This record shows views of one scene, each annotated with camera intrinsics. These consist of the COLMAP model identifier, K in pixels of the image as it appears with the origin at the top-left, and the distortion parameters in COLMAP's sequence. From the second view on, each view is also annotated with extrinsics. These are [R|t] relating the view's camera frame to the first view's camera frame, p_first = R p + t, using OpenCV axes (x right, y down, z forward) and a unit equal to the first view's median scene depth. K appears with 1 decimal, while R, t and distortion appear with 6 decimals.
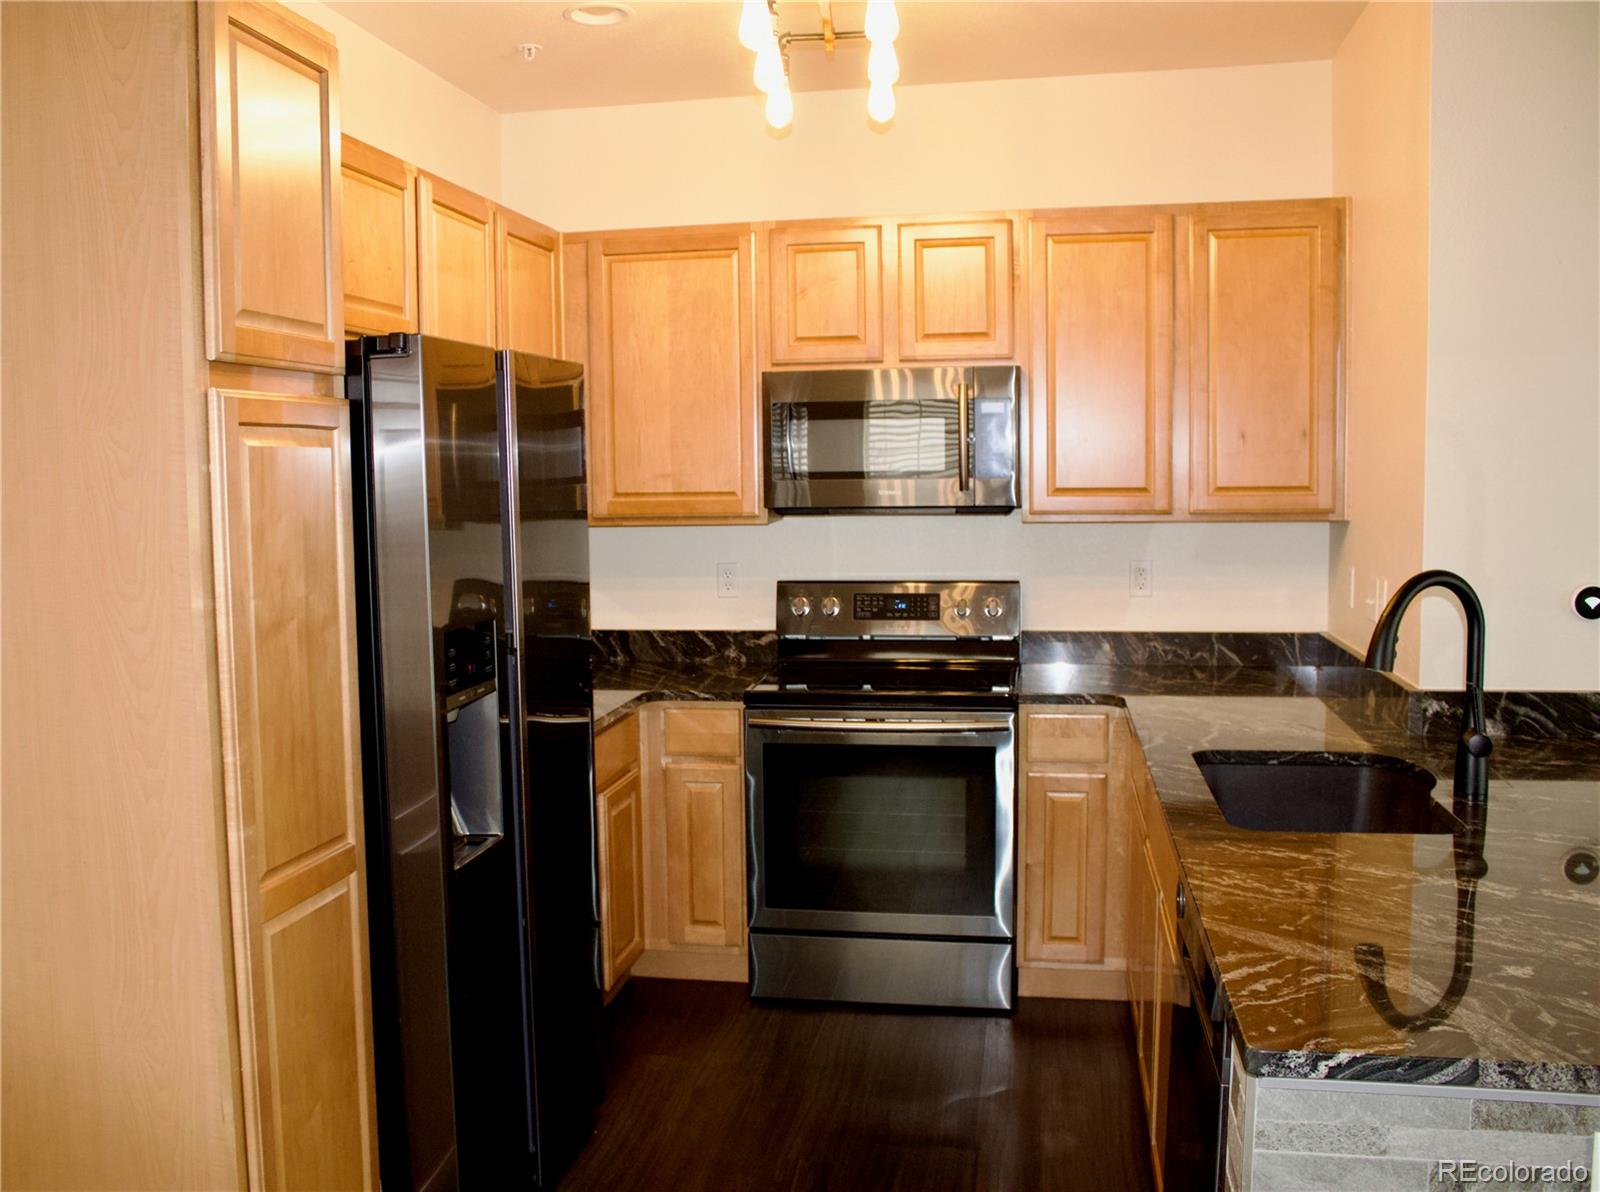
lens RADIAL K [[1476.2, 0, 699.6], [0, 1476.2, 607.1], [0, 0, 1]] dist [-0.092311, 0.000000]
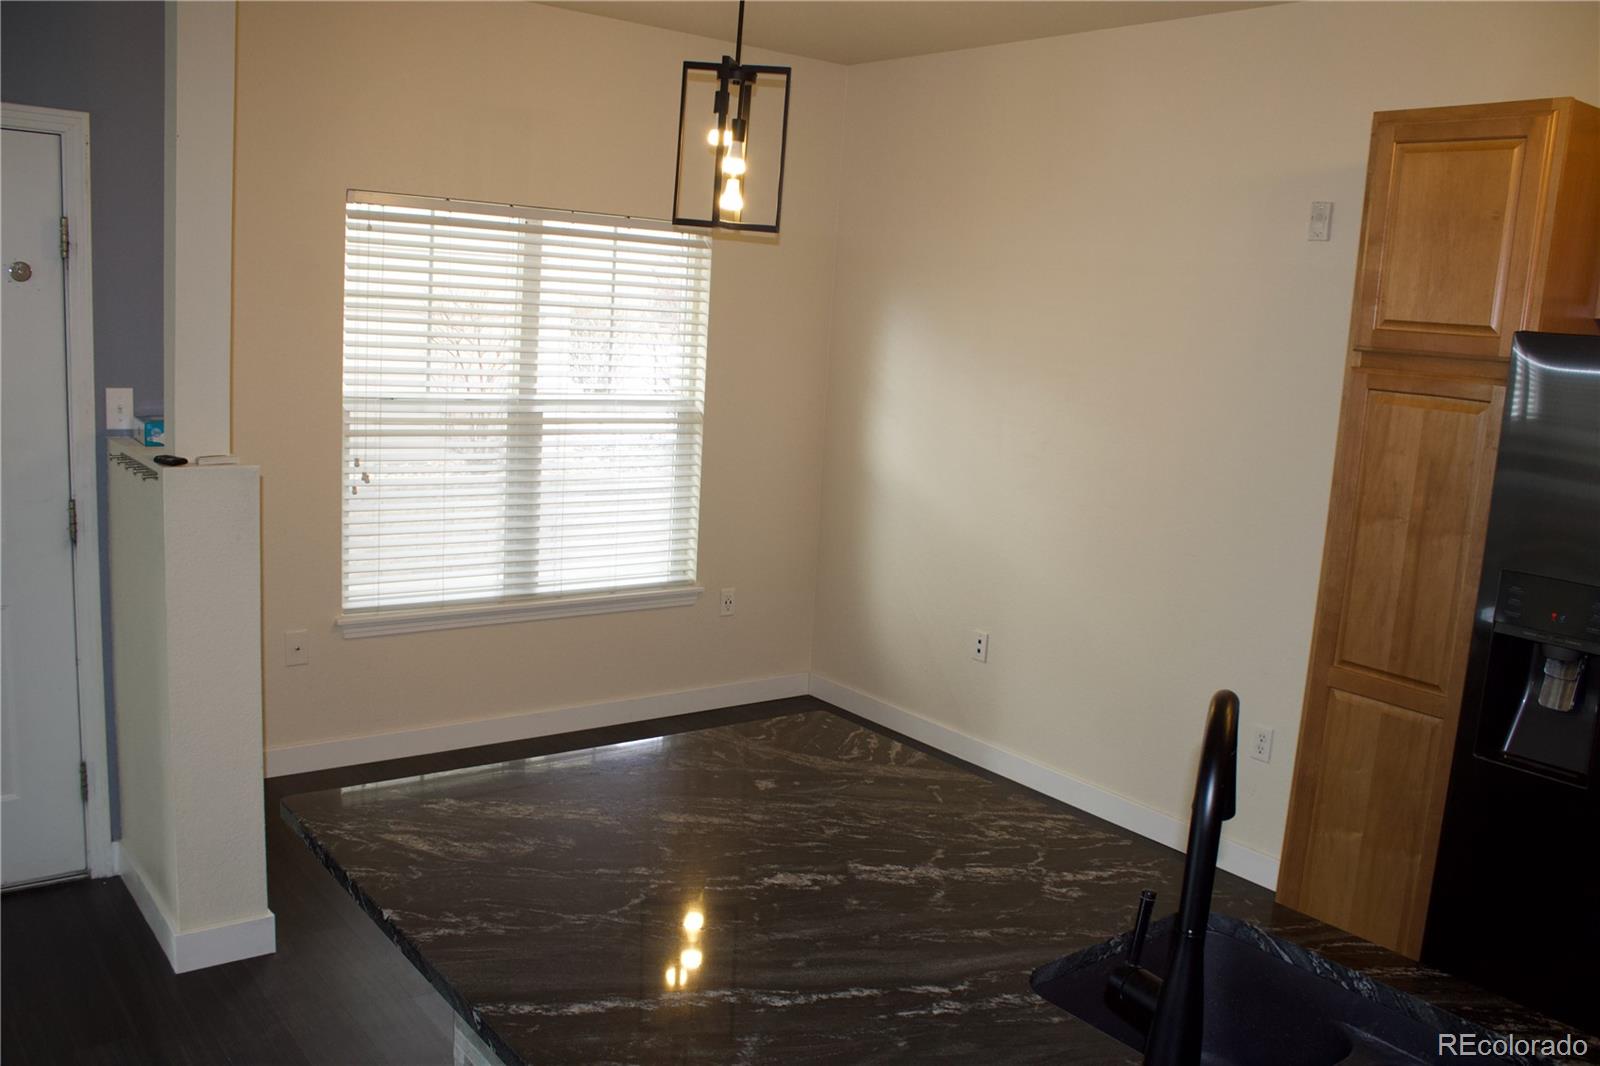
lens RADIAL K [[1328.9, 0, 807.4], [0, 1328.9, 539.3], [0, 0, 1]] dist [-0.157268, 0.127255]
pose [[-0.629259, 0.109549, -0.769436, 0.640943], [-0.120685, 0.964234, 0.235982, -0.119357], [0.767768, 0.241354, -0.593532, 0.737444]]
